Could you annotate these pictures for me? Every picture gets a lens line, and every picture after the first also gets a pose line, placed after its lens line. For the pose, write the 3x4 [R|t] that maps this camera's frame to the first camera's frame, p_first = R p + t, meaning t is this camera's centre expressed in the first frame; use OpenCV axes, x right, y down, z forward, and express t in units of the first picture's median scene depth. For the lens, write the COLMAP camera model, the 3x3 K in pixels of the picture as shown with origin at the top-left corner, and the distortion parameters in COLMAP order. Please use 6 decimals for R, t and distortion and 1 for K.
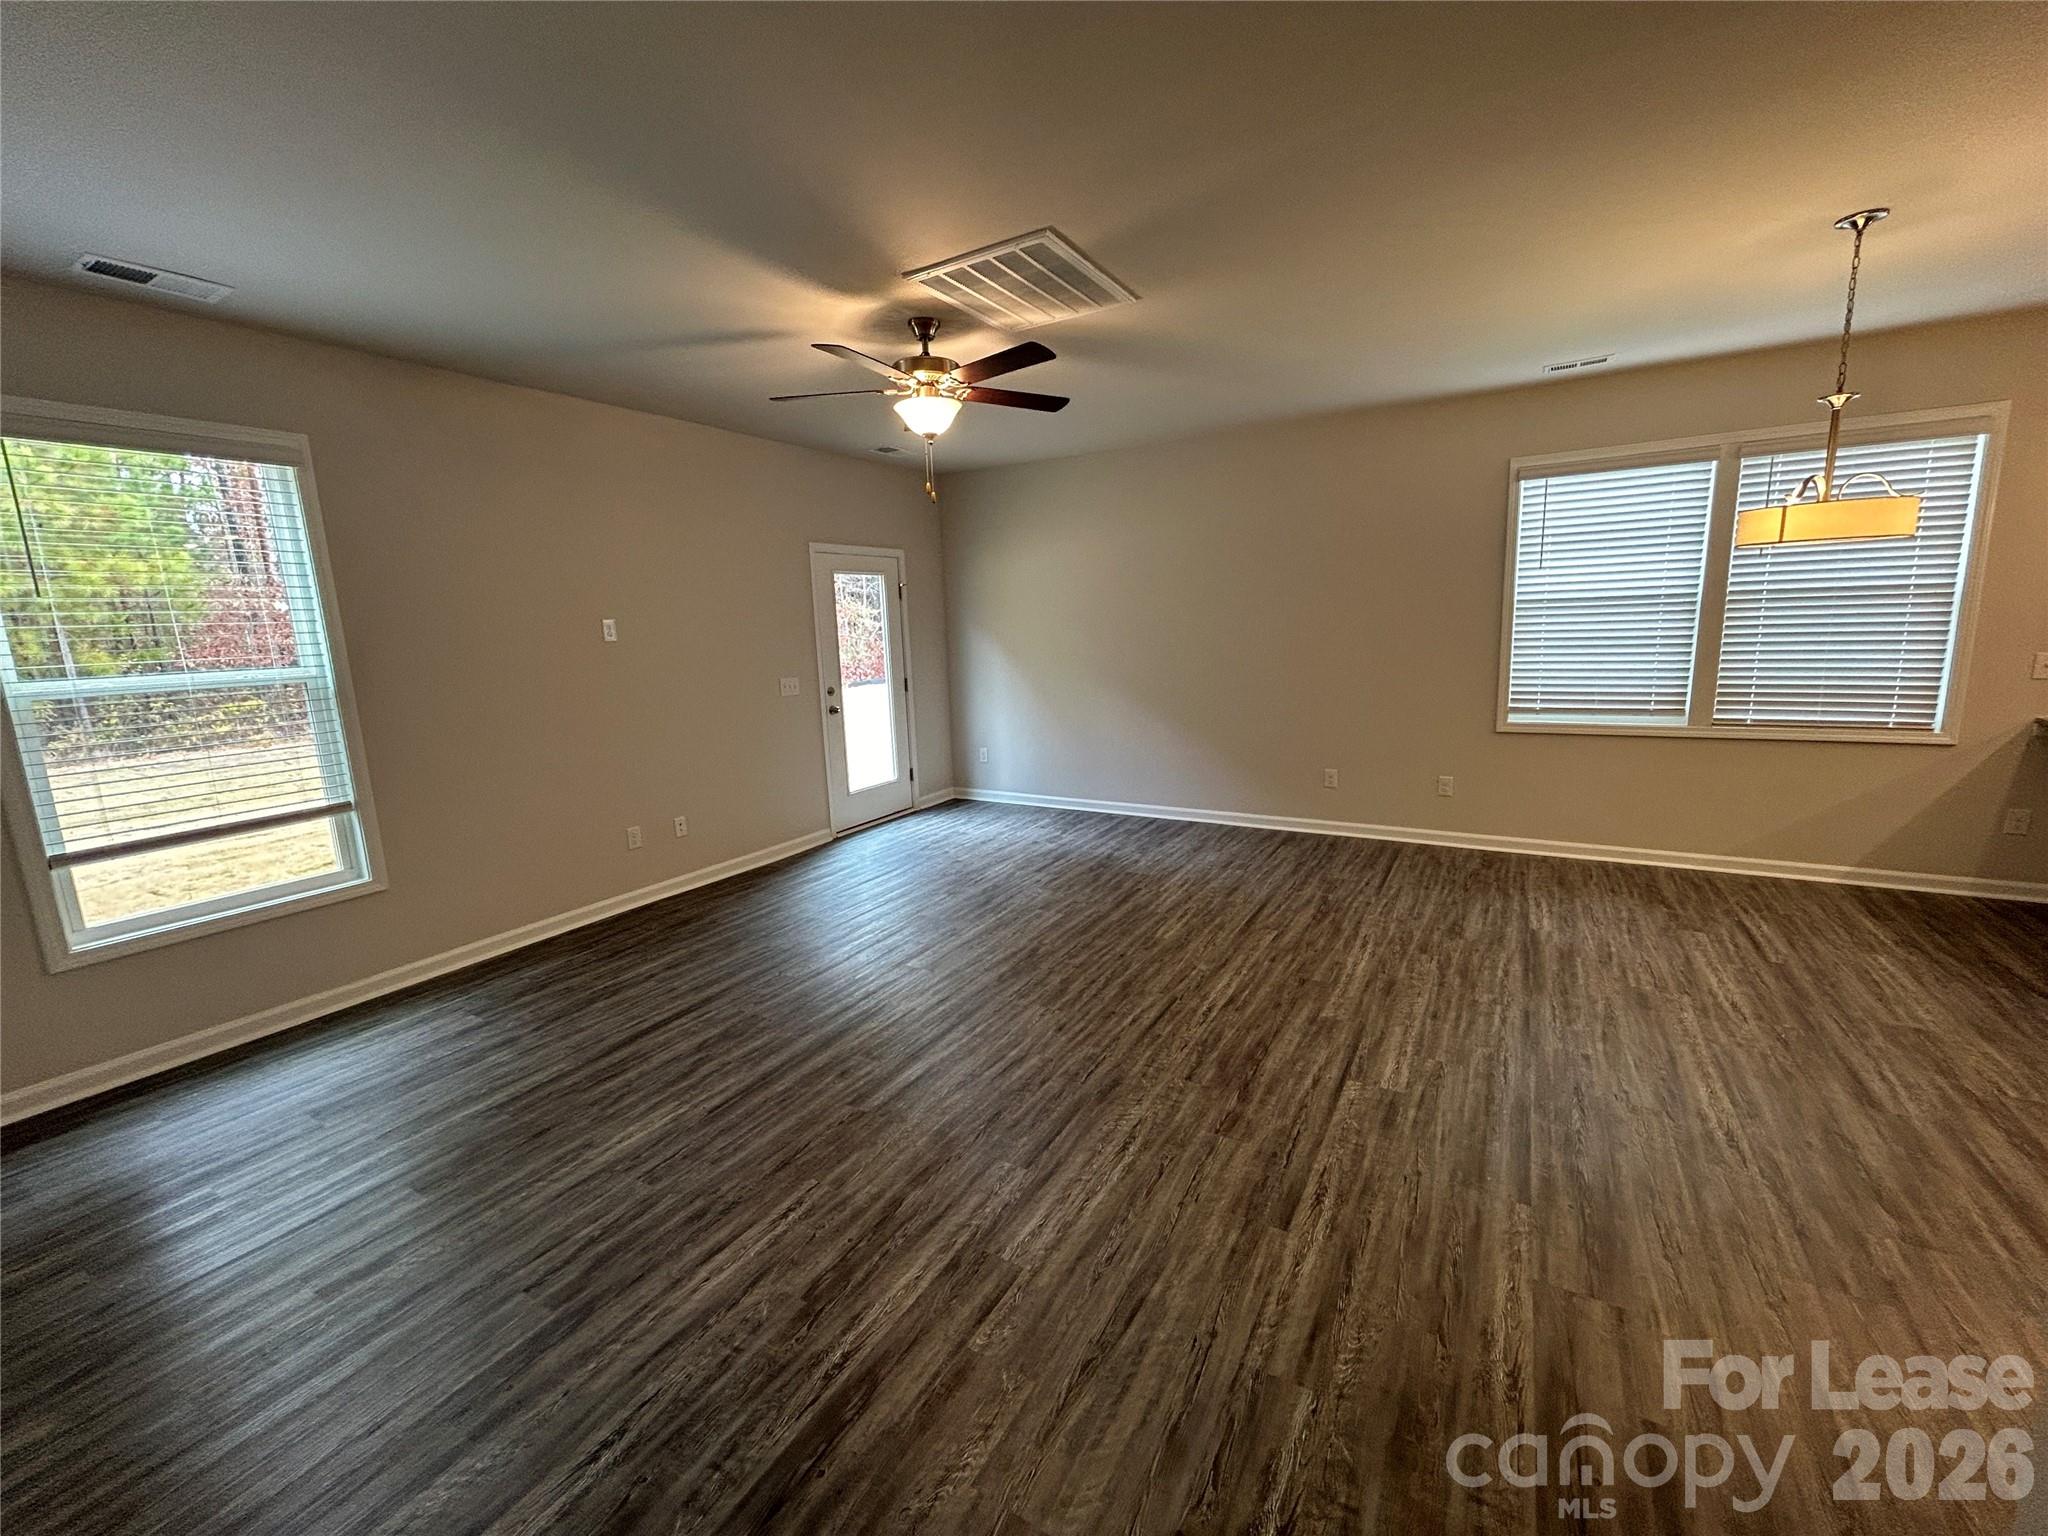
lens RADIAL K [[829.2, 0, 1022.8], [0, 829.2, 766.9], [0, 0, 1]] dist [-0.001709, 0.000726]
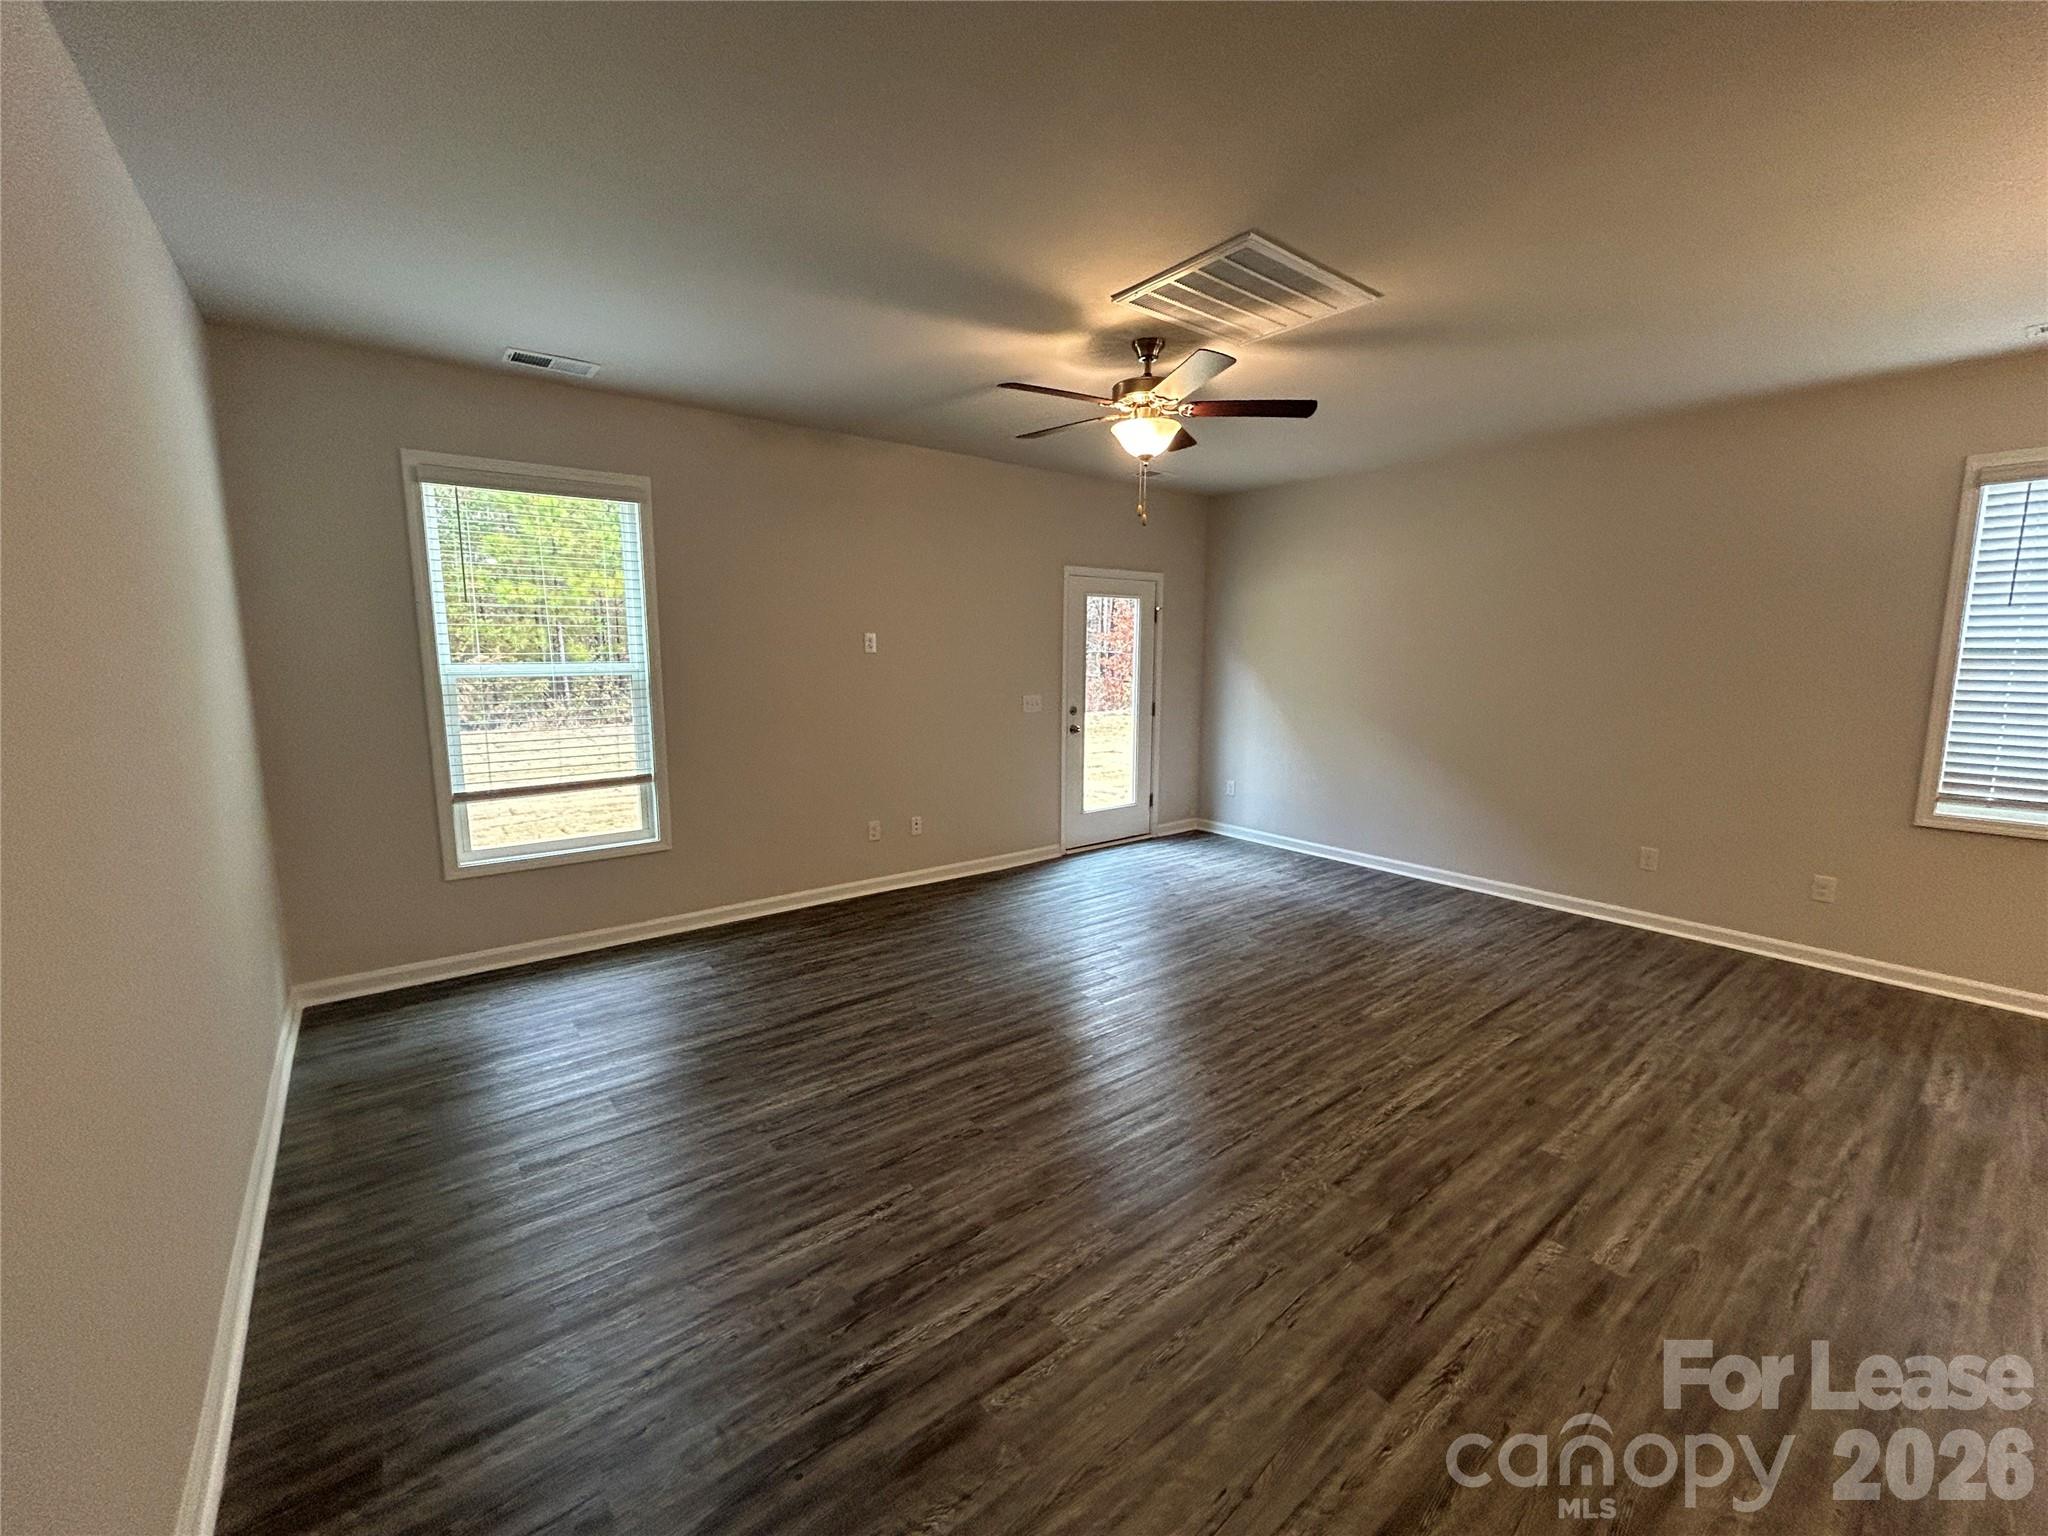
lens RADIAL K [[829.2, 0, 1022.8], [0, 829.2, 766.9], [0, 0, 1]] dist [-0.001709, 0.000726]
pose [[0.932090, 0.089870, -0.350901, 0.117996], [-0.099291, 0.995019, -0.008909, -0.011607], [0.348353, 0.043145, 0.936370, 0.044596]]
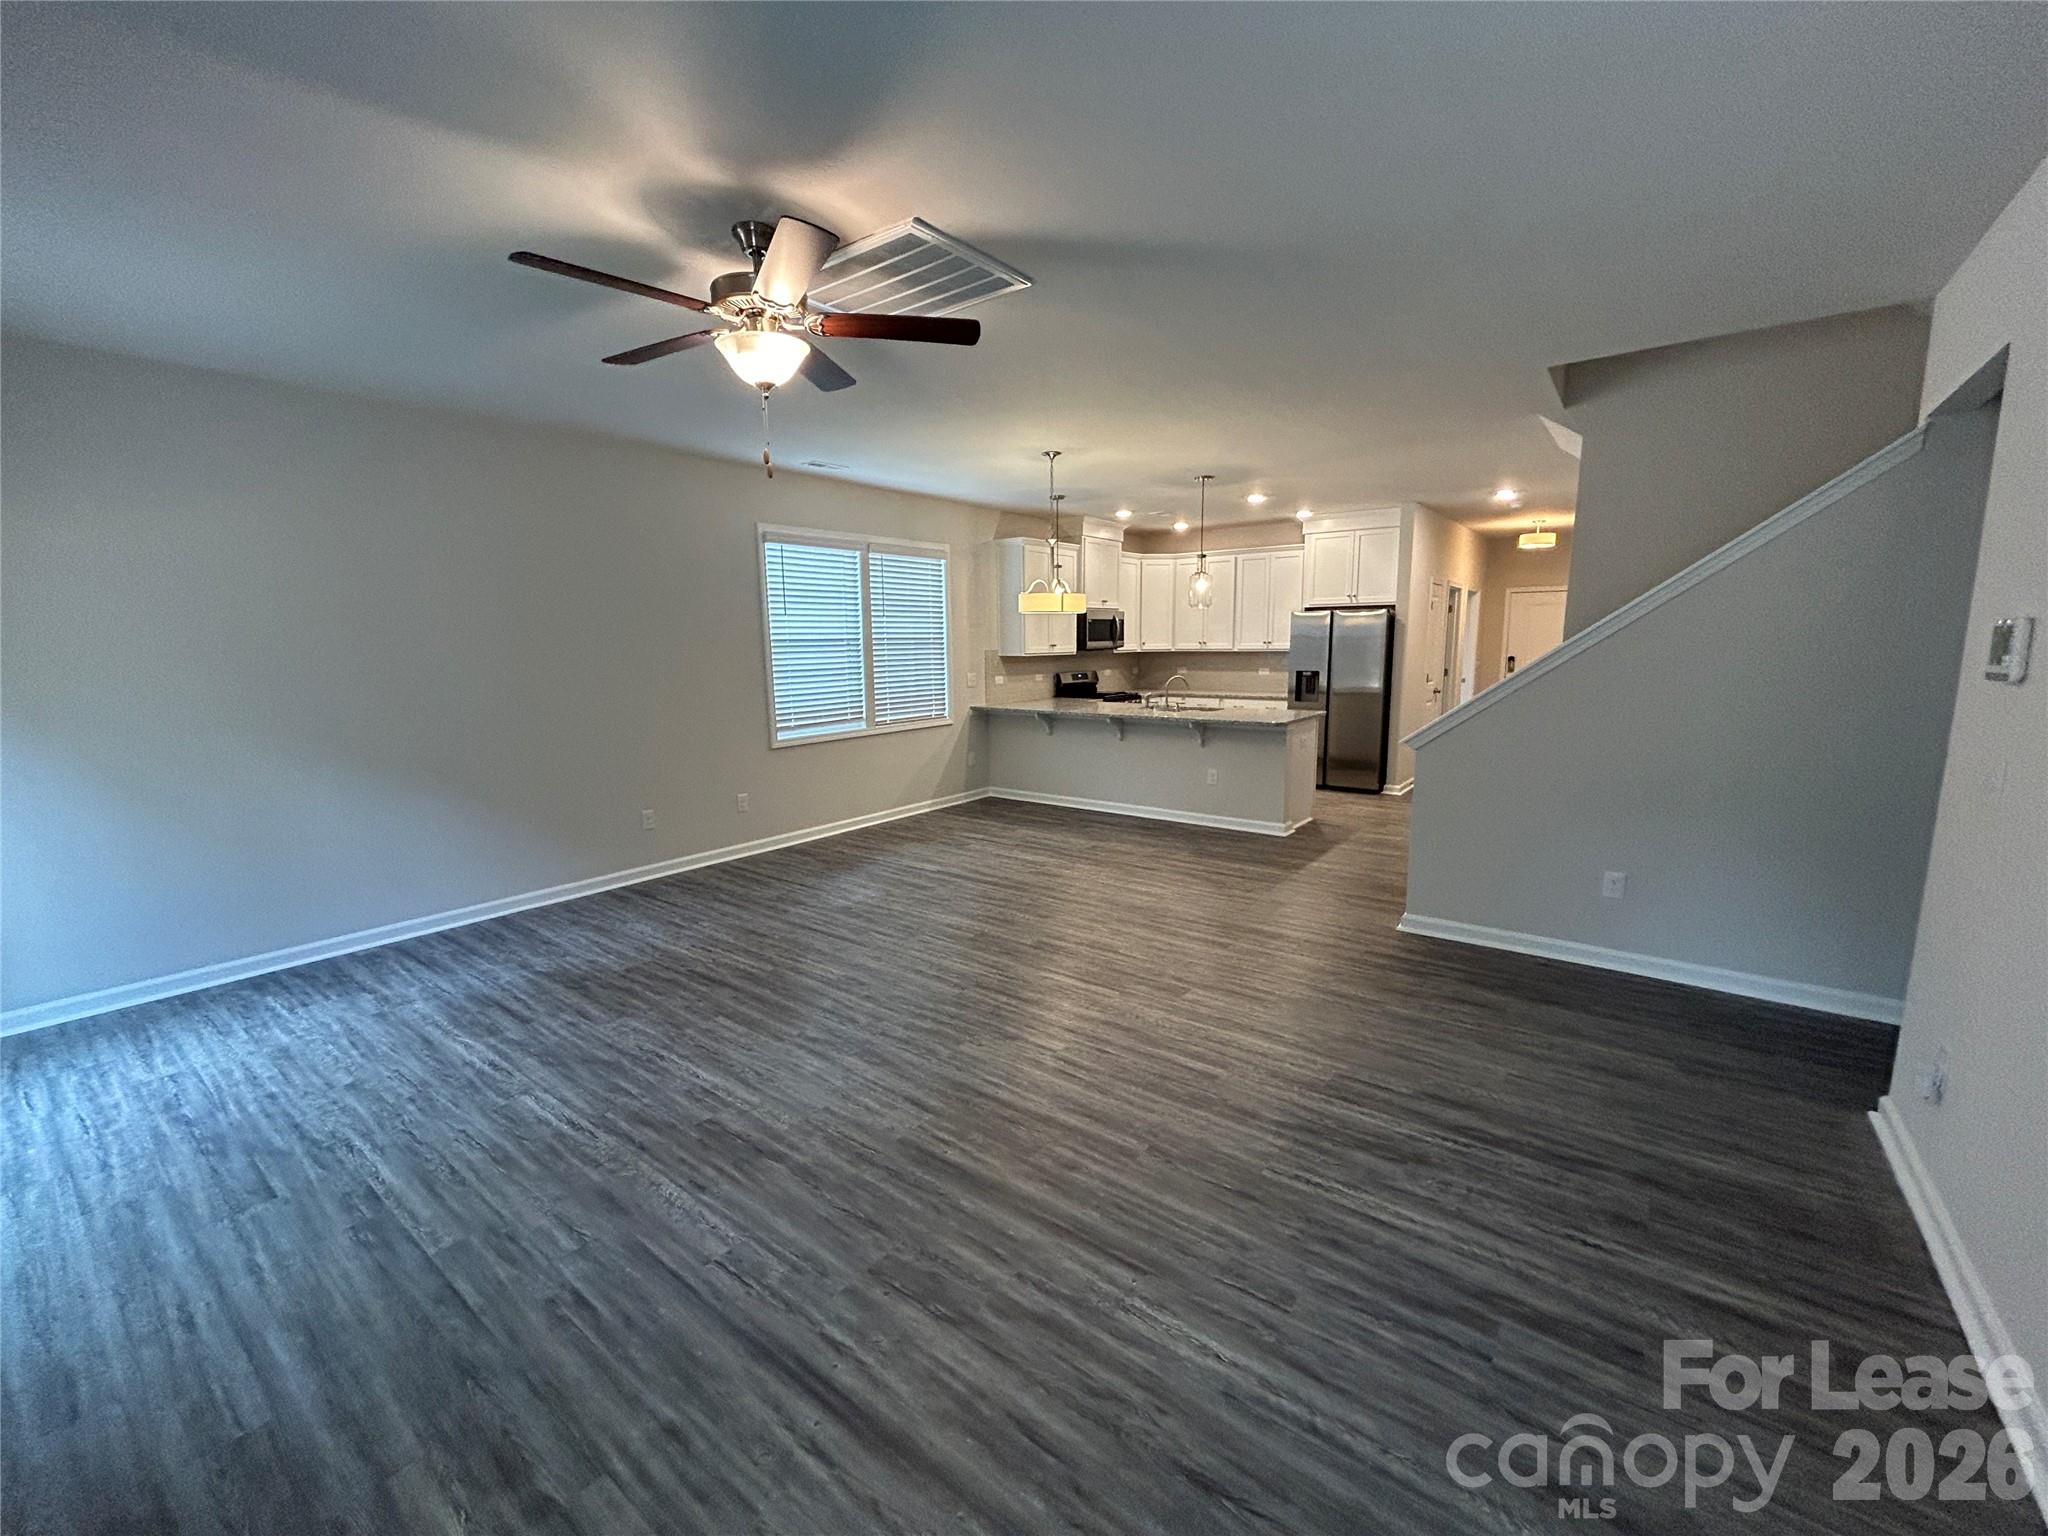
lens RADIAL K [[829.2, 0, 1022.8], [0, 829.2, 766.9], [0, 0, 1]] dist [-0.001709, 0.000726]
pose [[0.117704, -0.118028, 0.986010, -0.773419], [0.181736, 0.978703, 0.095459, -0.088588], [-0.976277, 0.167958, 0.136647, 0.666688]]
